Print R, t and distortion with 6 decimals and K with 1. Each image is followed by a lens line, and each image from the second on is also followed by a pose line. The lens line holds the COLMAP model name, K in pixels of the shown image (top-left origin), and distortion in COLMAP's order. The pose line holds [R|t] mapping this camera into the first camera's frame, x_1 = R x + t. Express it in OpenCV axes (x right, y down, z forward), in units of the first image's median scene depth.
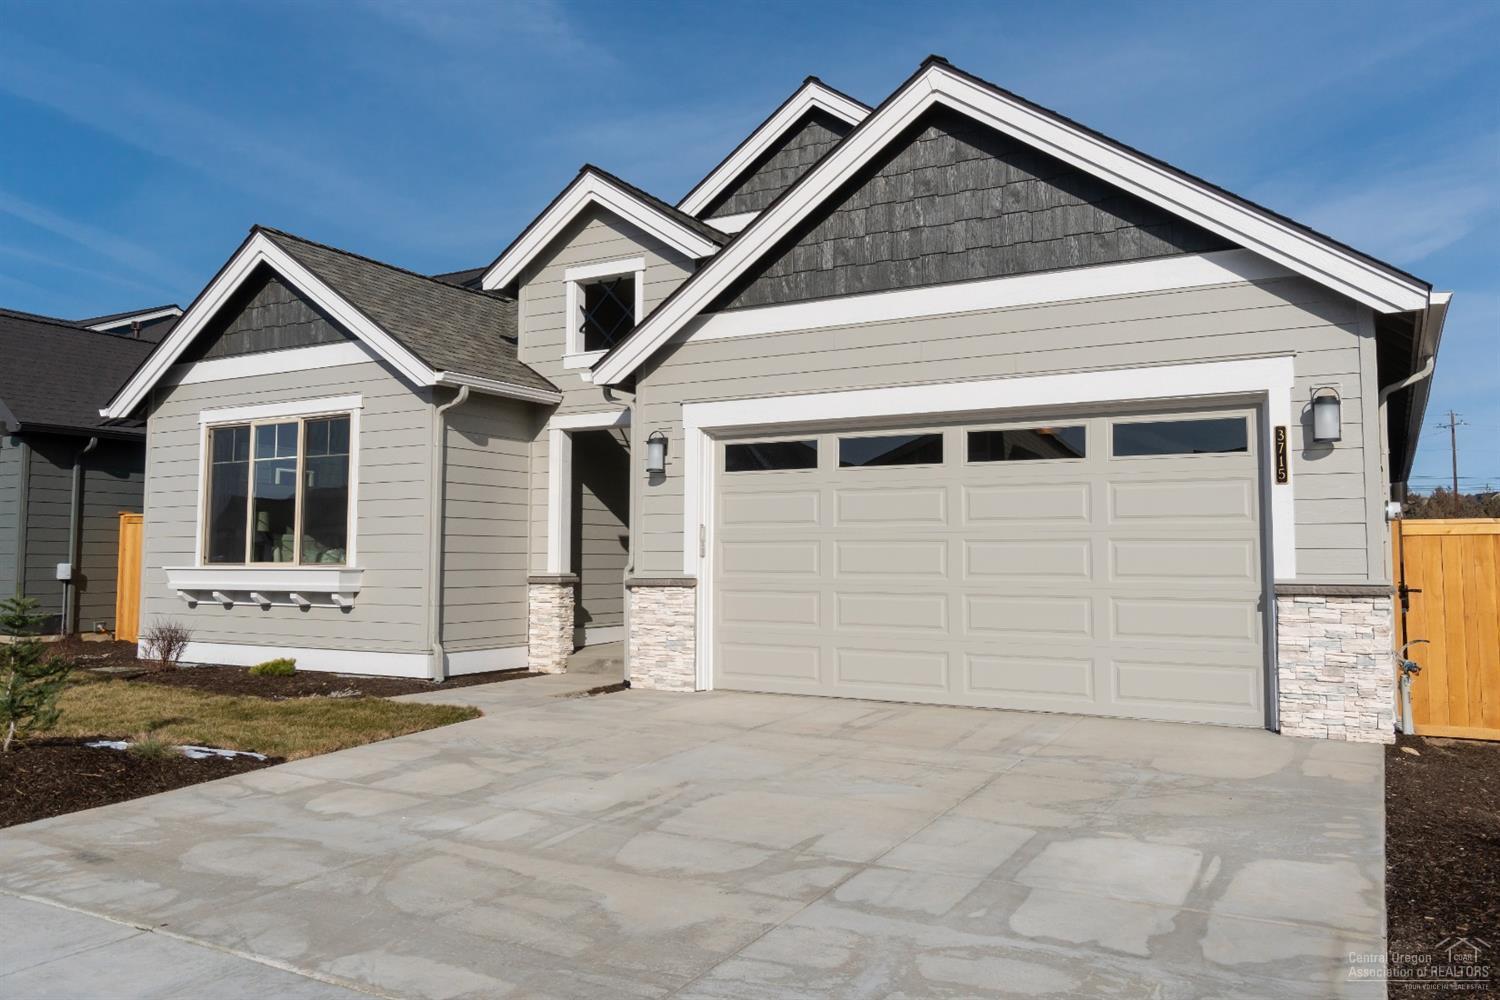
lens RADIAL K [[1126.8, 0, 749.2], [0, 1126.8, 490.6], [0, 0, 1]] dist [0.022600, 0.003512]
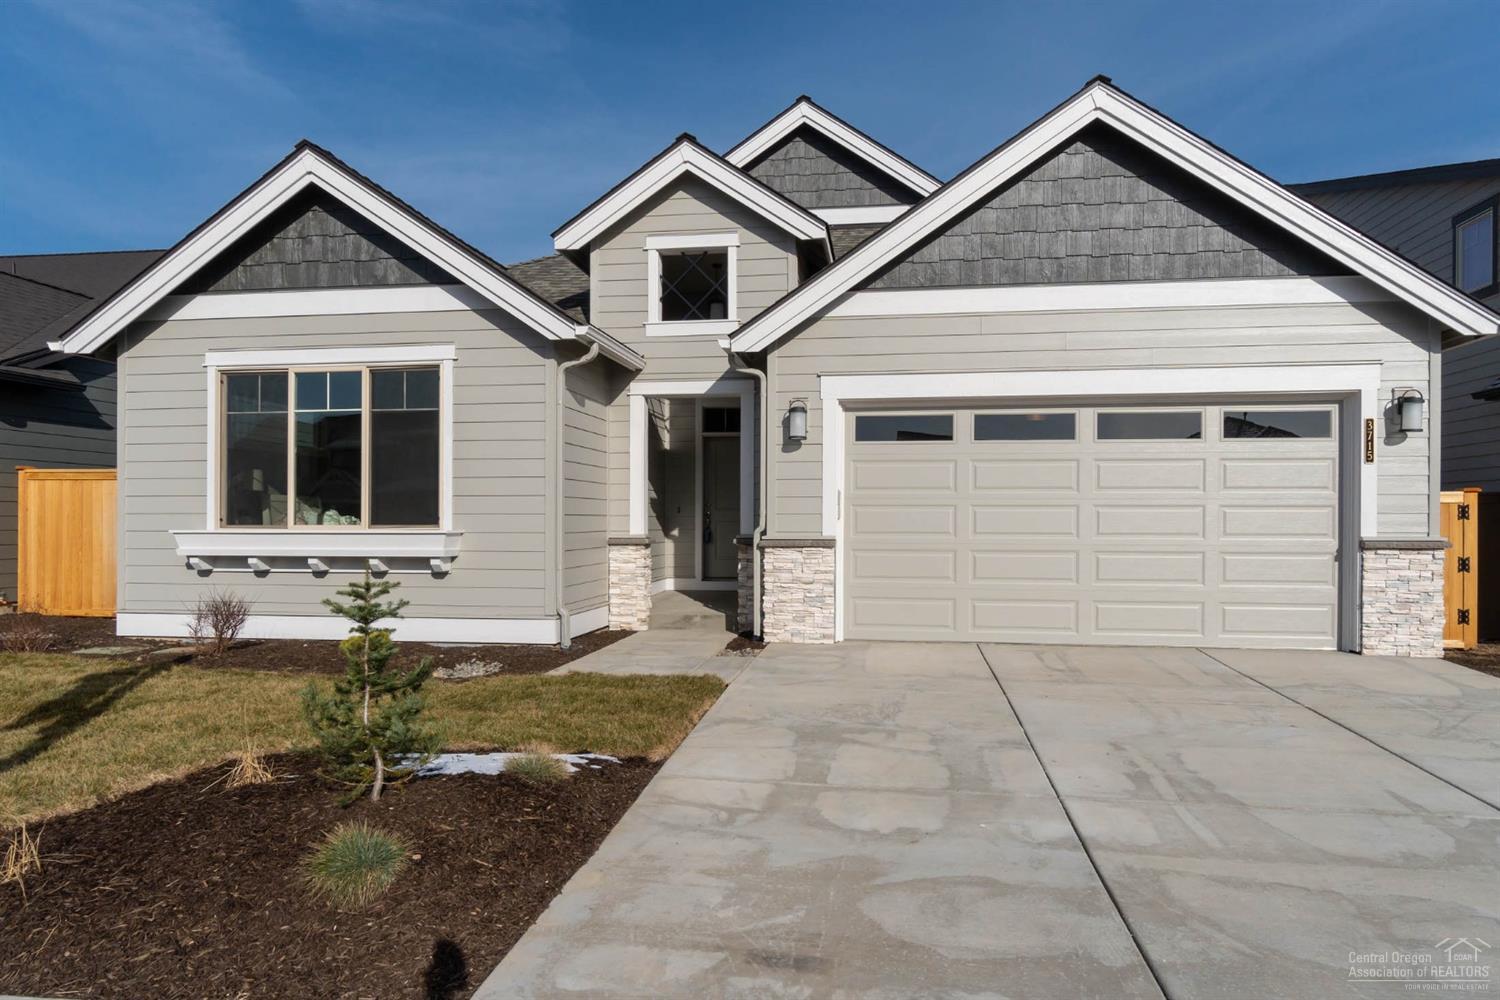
lens RADIAL K [[827.5, 0, 751.0], [0, 827.5, 523.0], [0, 0, 1]] dist [0.010772, -0.001077]
pose [[0.924871, -0.004115, 0.380258, -0.380370], [-0.022499, 0.997598, 0.065519, 0.010855], [-0.379614, -0.069153, 0.922557, 0.269371]]
